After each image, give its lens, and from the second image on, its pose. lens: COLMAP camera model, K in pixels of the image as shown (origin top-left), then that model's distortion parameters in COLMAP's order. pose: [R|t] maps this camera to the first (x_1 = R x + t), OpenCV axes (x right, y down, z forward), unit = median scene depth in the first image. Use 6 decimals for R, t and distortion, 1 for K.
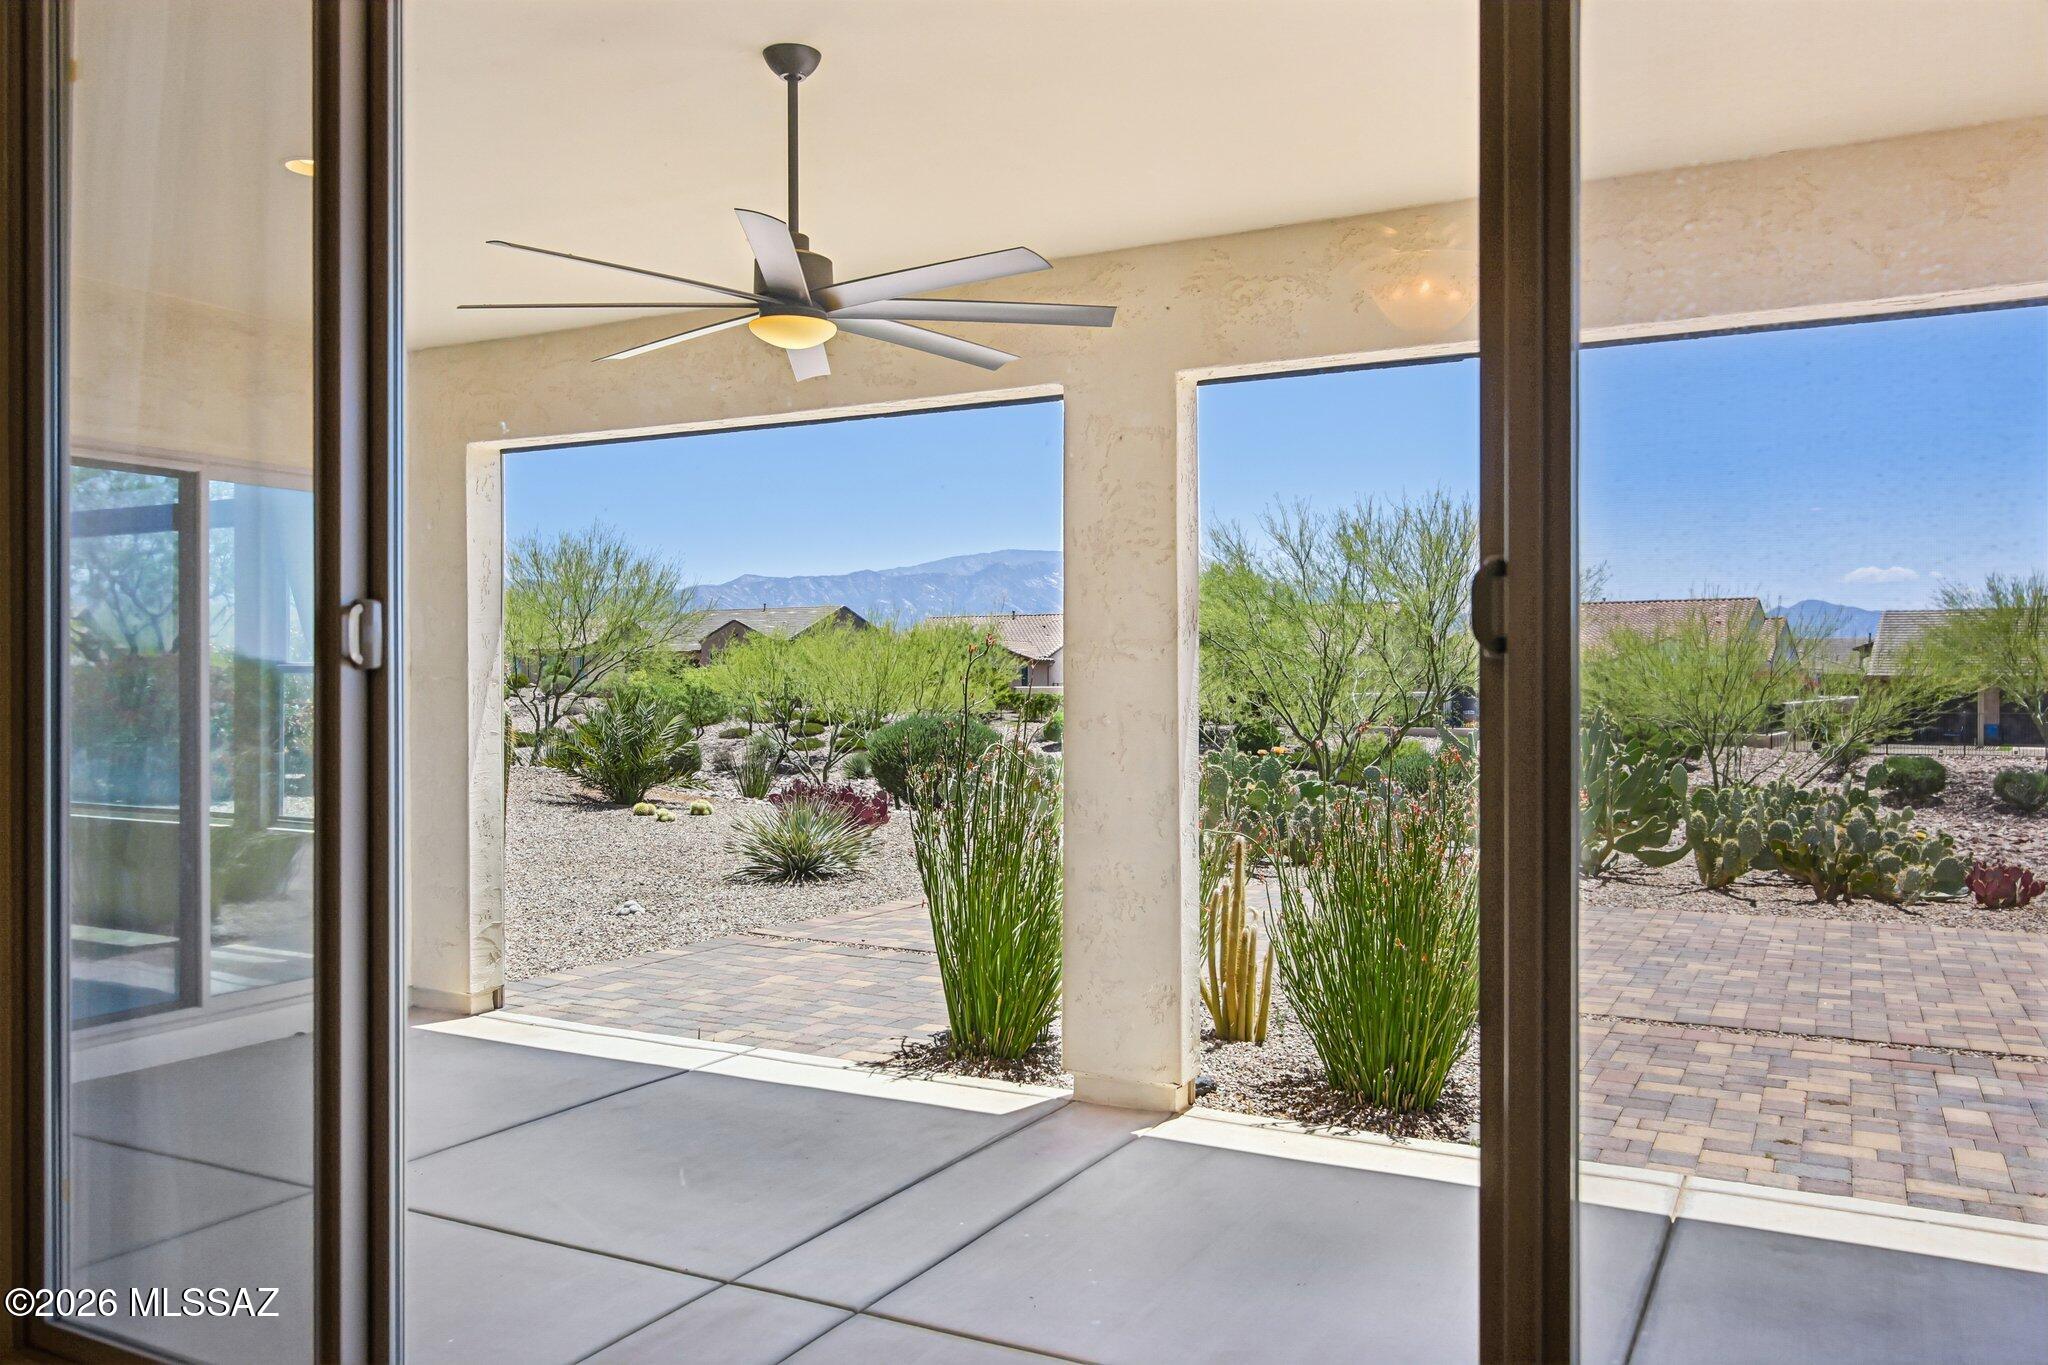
lens RADIAL K [[1569.9, 0, 1038.5], [0, 1569.9, 672.6], [0, 0, 1]] dist [-0.002256, 0.005348]
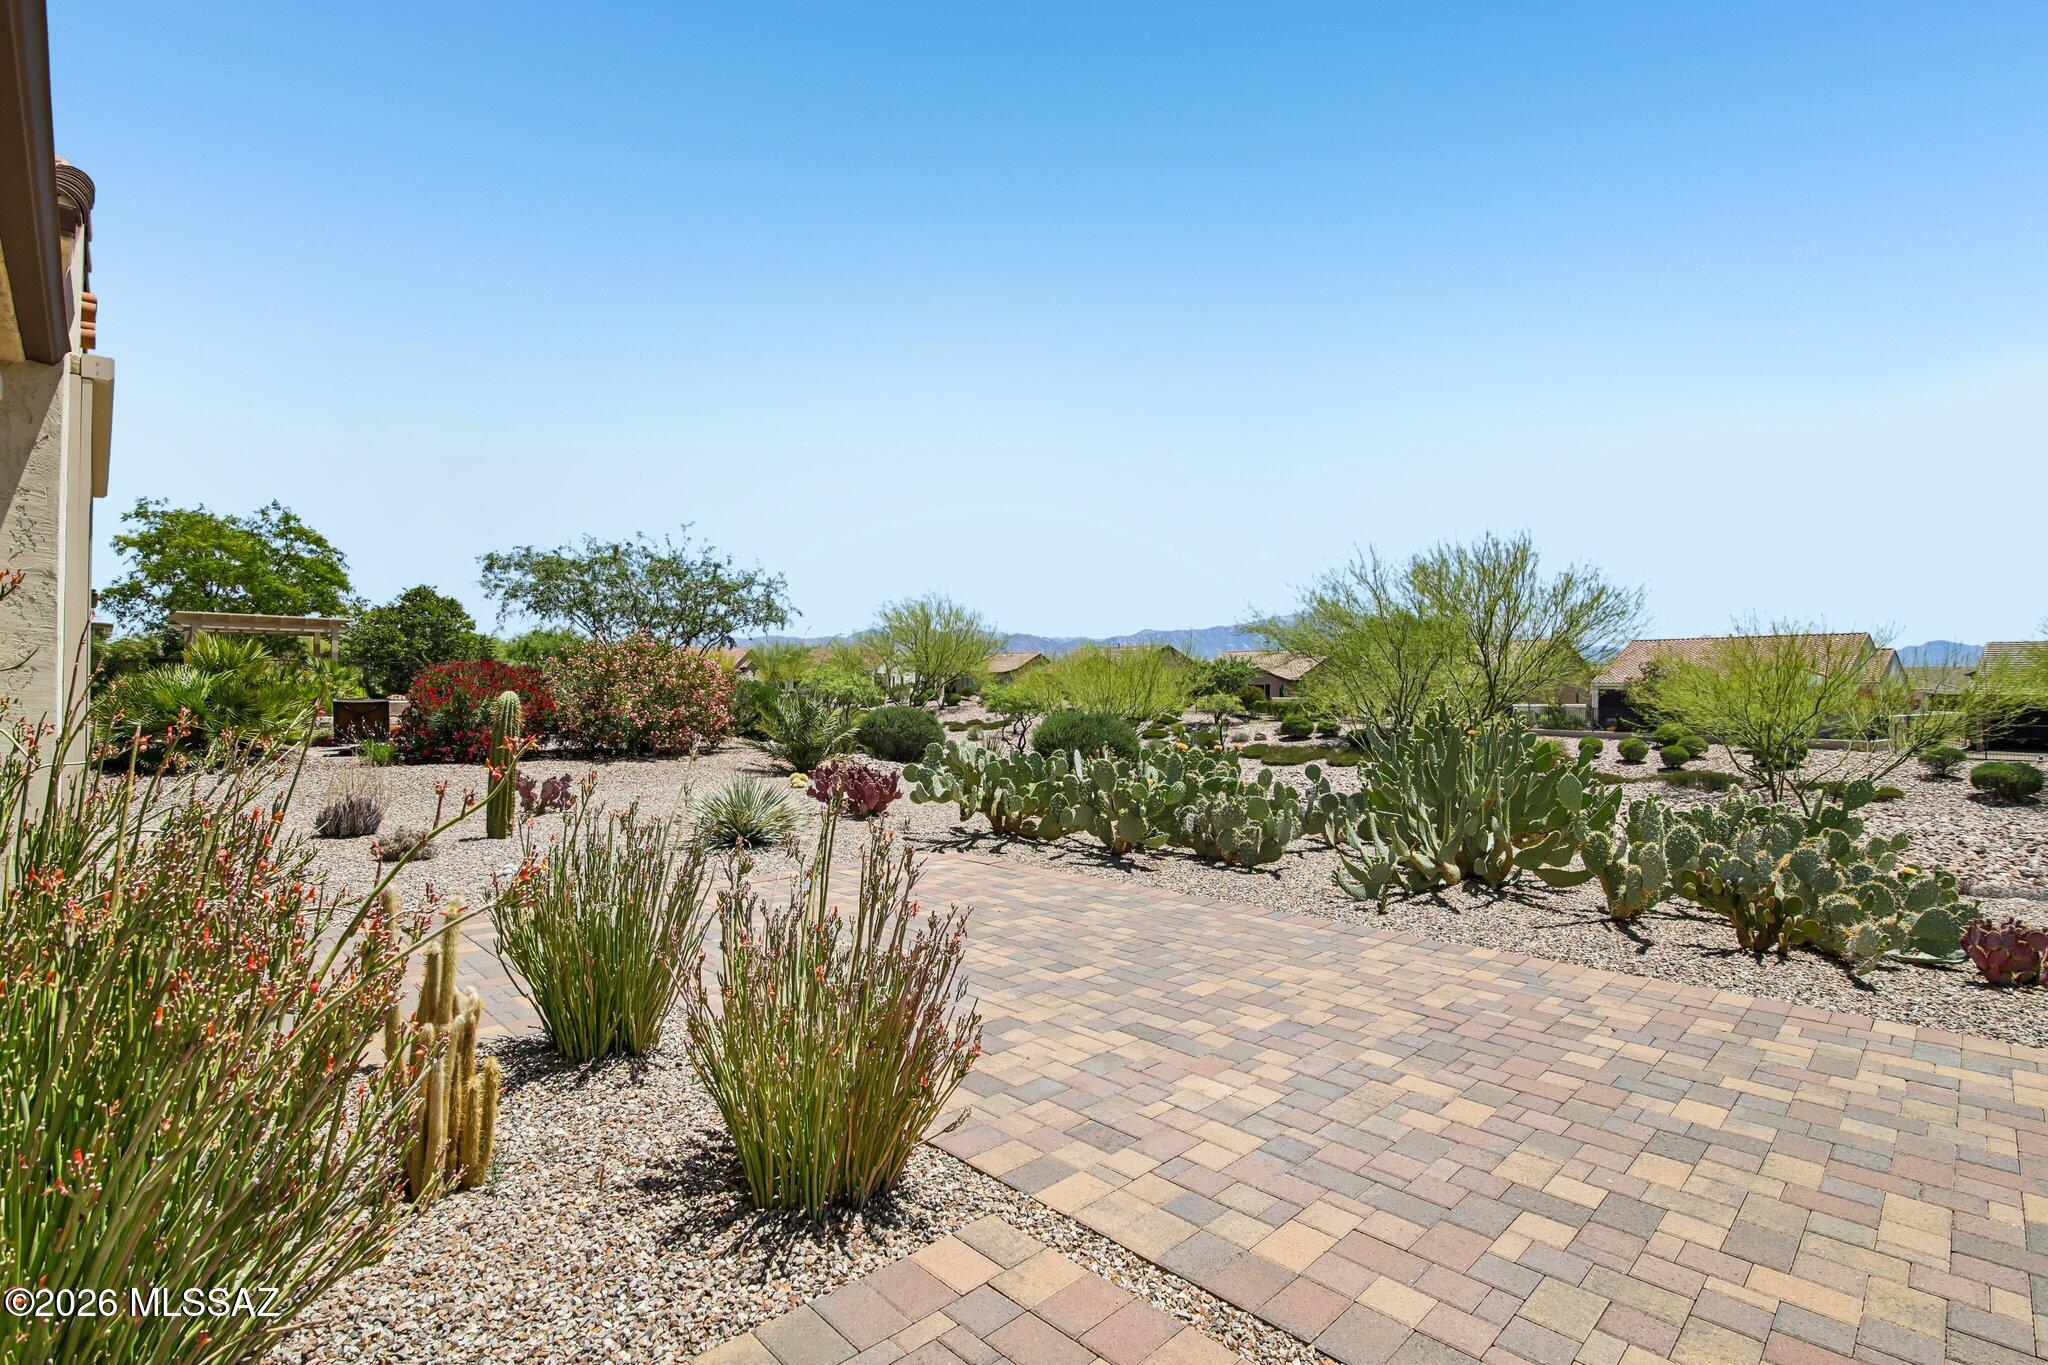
lens RADIAL K [[951.5, 0, 1049.6], [0, 951.5, 681.9], [0, 0, 1]] dist [-0.020989, 0.001920]
pose [[0.954208, 0.005408, -0.299096, 0.593443], [-0.007928, 0.999943, -0.007212, 0.027750], [0.299040, 0.009253, 0.954196, 0.853532]]
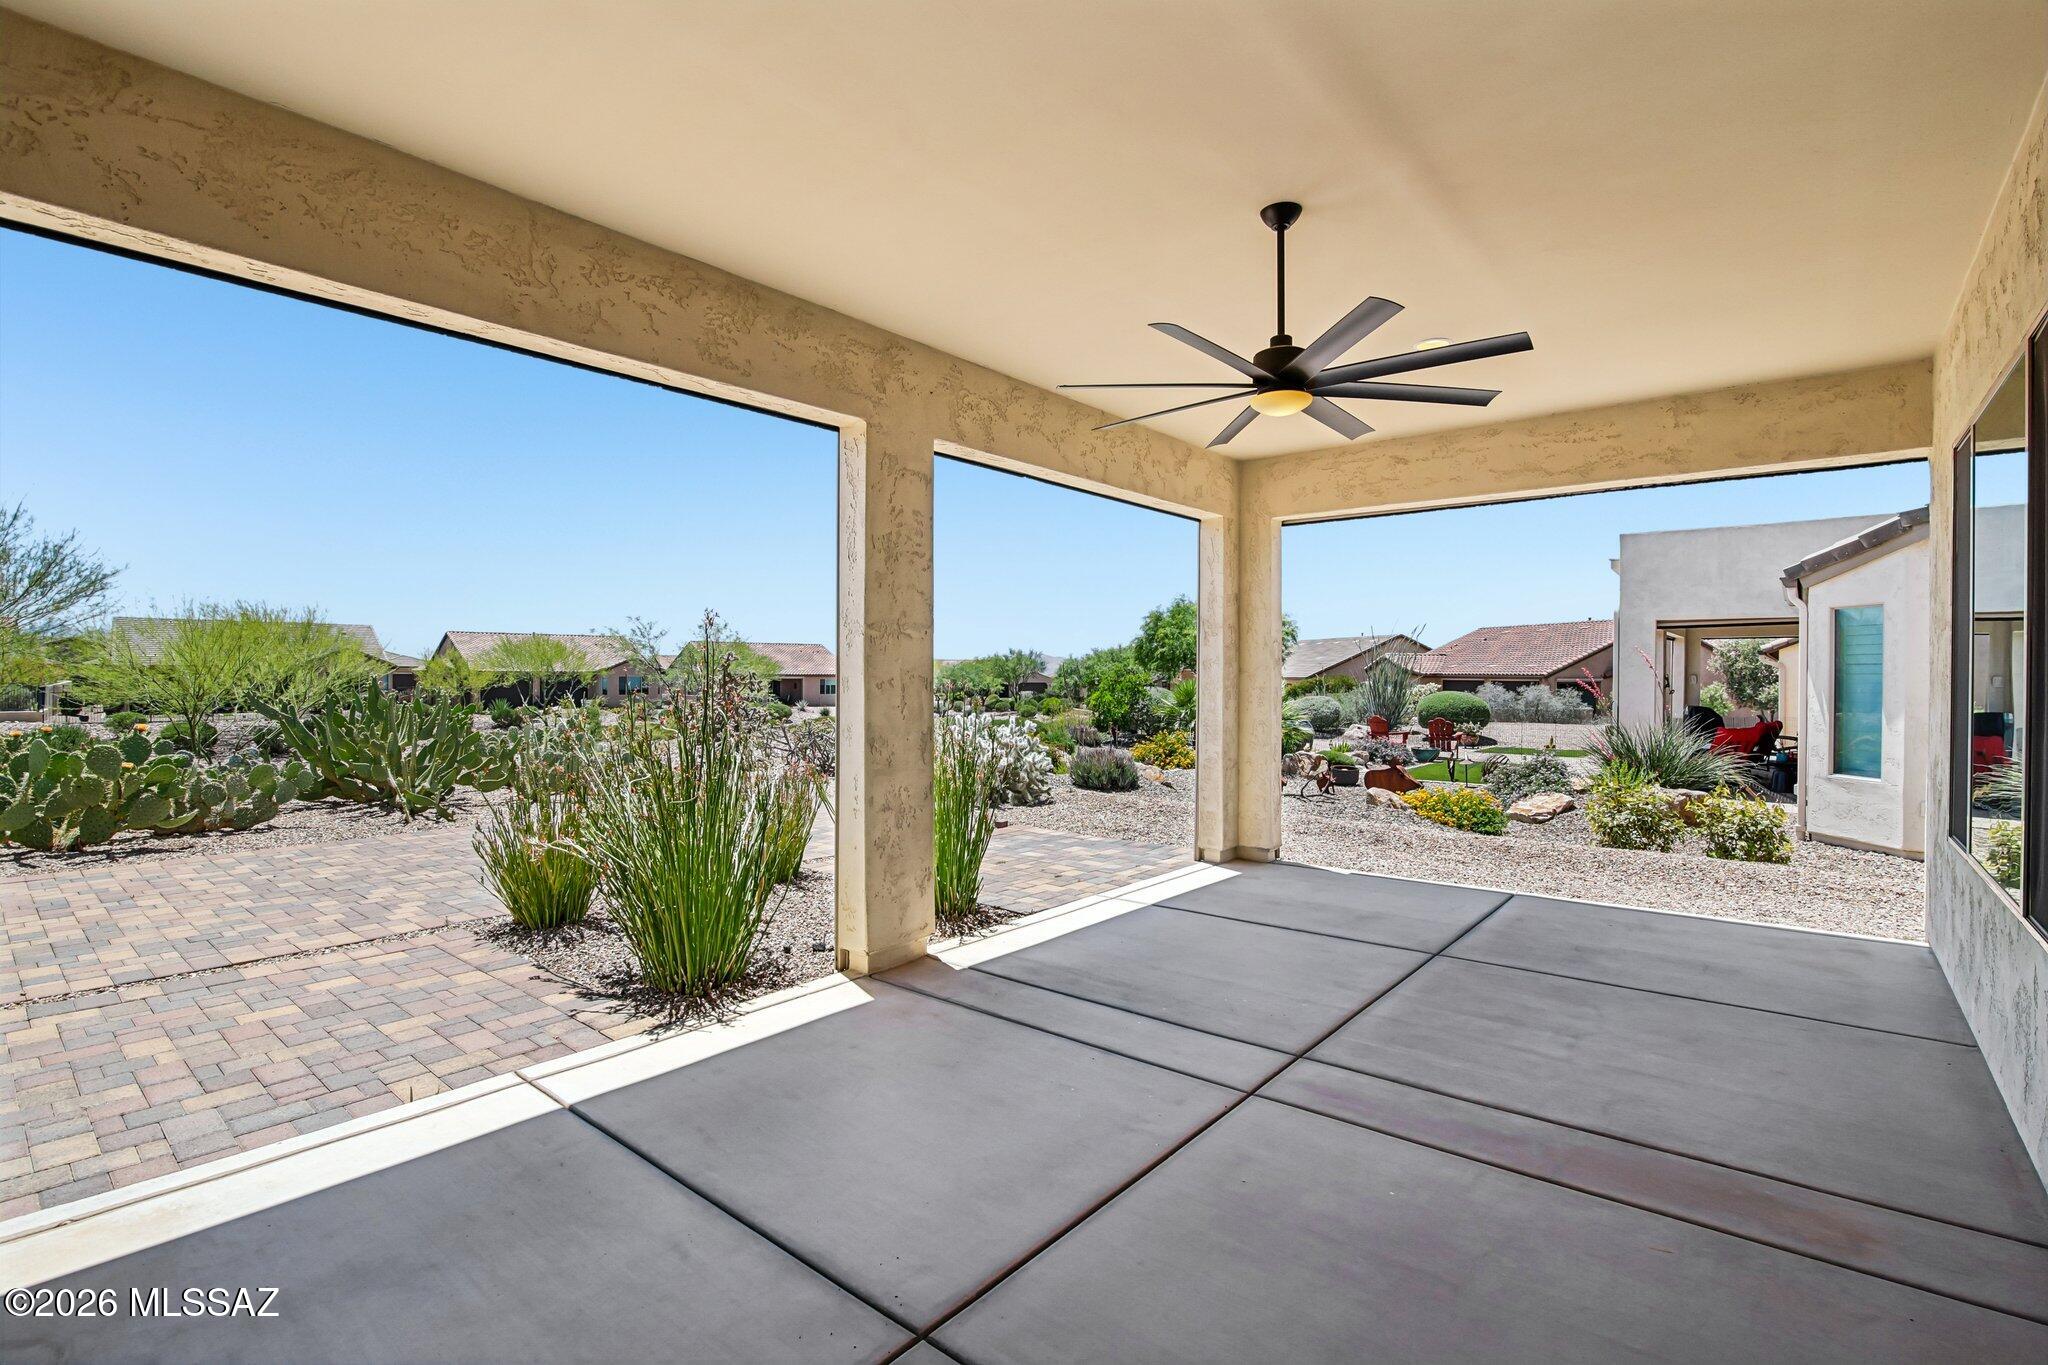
lens RADIAL K [[951.5, 0, 1020.5], [0, 951.5, 673.4], [0, 0, 1]] dist [-0.020989, 0.001920]
pose [[0.201550, 0.000074, 0.979478, -0.728713], [-0.008960, 0.999958, 0.001768, 0.020316], [-0.979437, -0.009132, 0.201542, 0.726908]]
